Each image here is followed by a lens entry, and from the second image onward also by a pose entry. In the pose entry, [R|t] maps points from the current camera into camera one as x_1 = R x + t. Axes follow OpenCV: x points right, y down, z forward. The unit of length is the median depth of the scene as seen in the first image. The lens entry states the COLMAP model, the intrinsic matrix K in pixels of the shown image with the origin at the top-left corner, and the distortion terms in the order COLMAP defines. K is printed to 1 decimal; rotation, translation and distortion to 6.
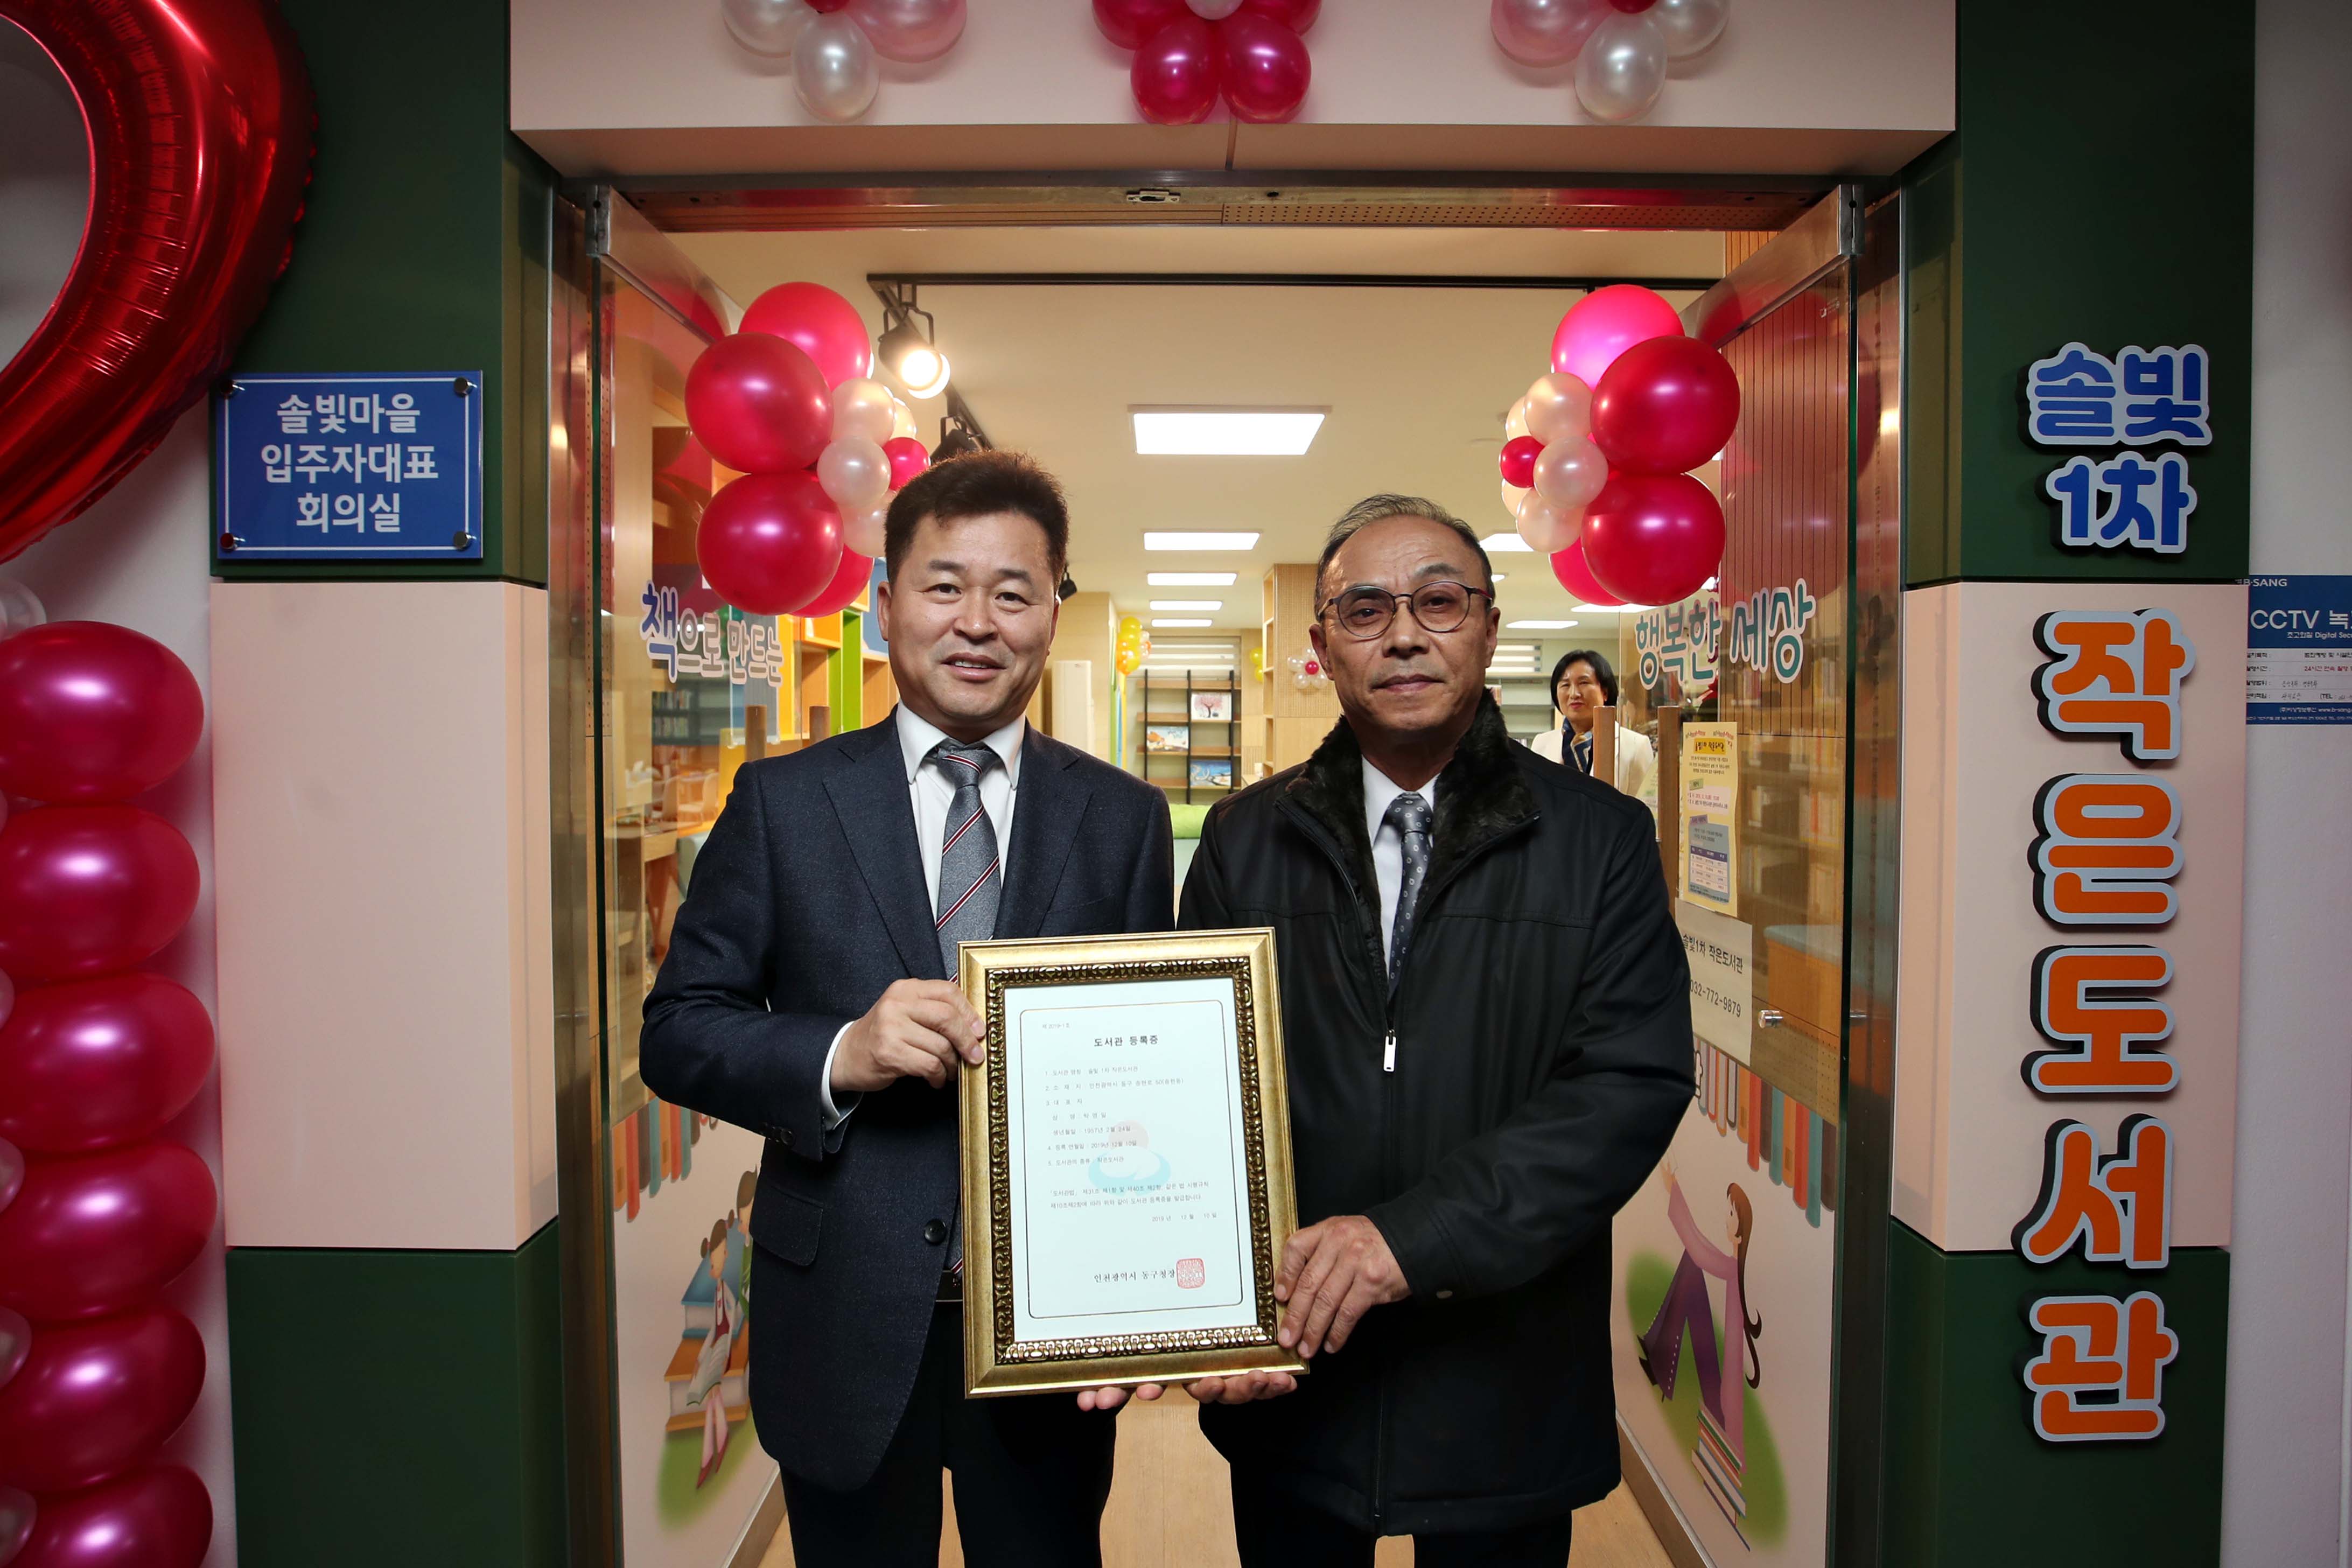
lens RADIAL K [[1328.1, 0, 1181.0], [0, 1328.1, 759.1], [0, 0, 1]] dist [-0.009504, -0.000817]
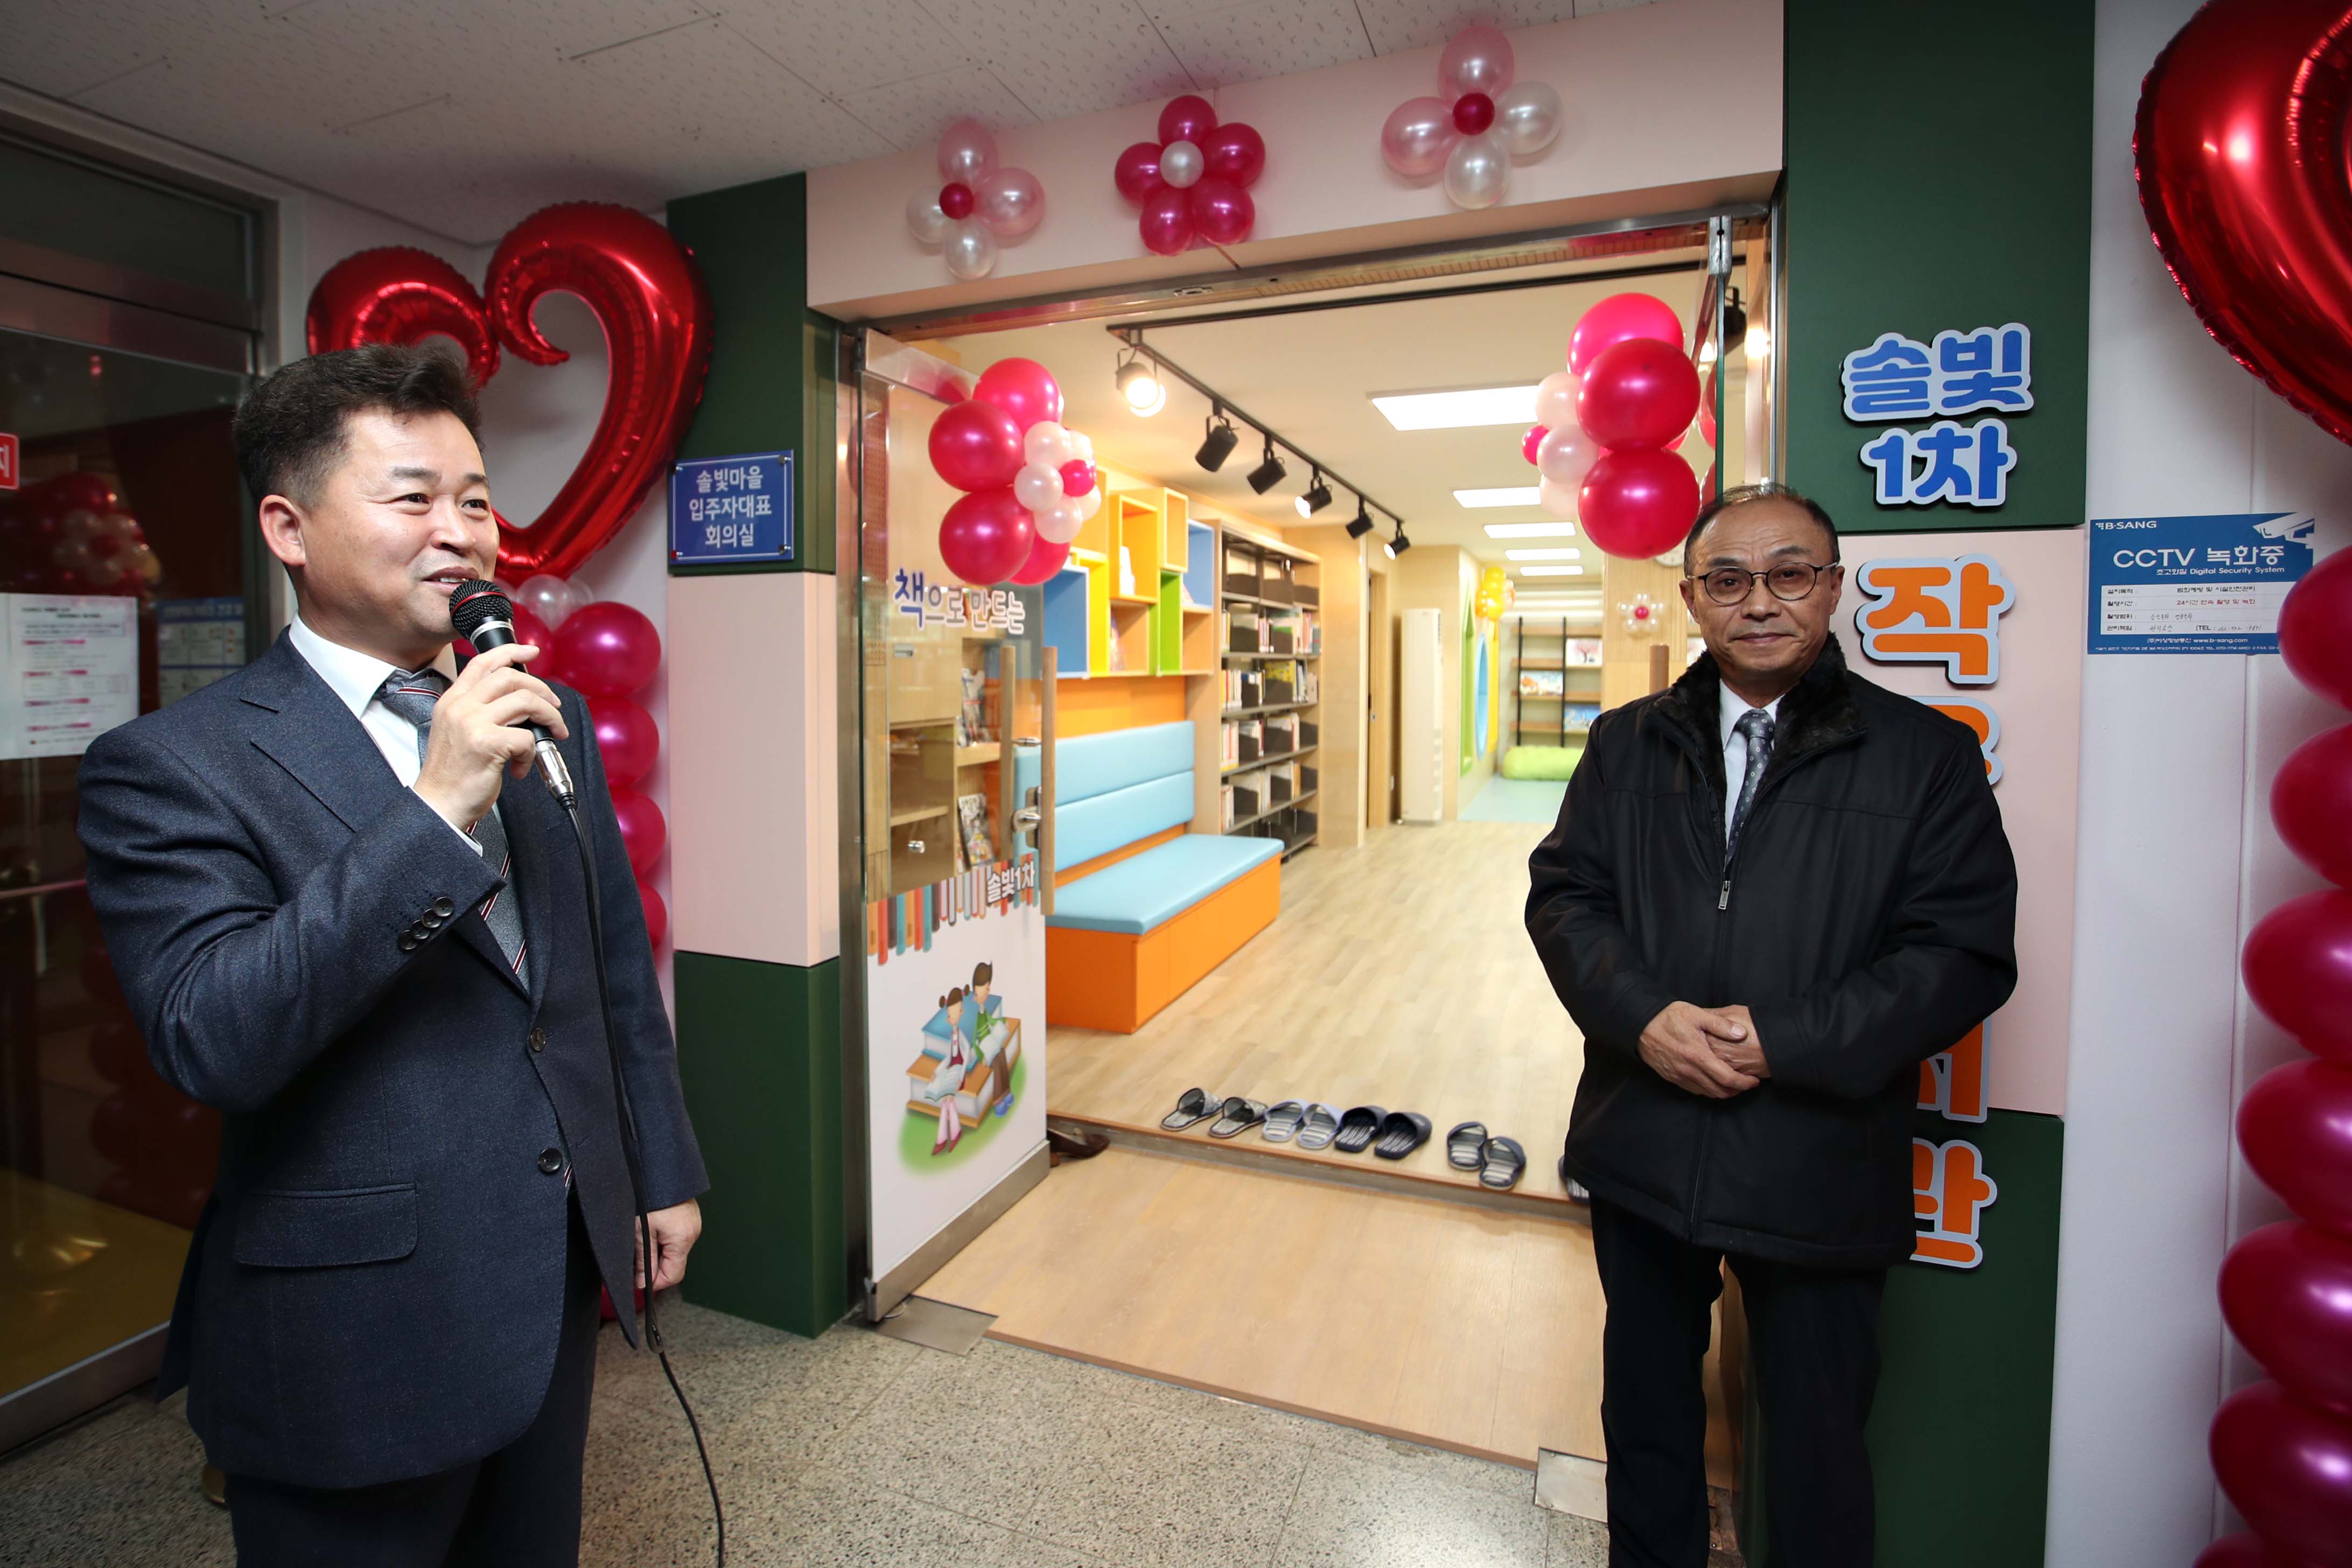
lens RADIAL K [[1317.4, 0, 1083.9], [0, 1317.4, 729.3], [0, 0, 1]] dist [-0.003929, -0.000268]
pose [[0.909402, 0.020778, -0.415400, 0.511494], [-0.014079, 0.999717, 0.019182, 0.029433], [0.415681, -0.011596, 0.909437, -0.383946]]
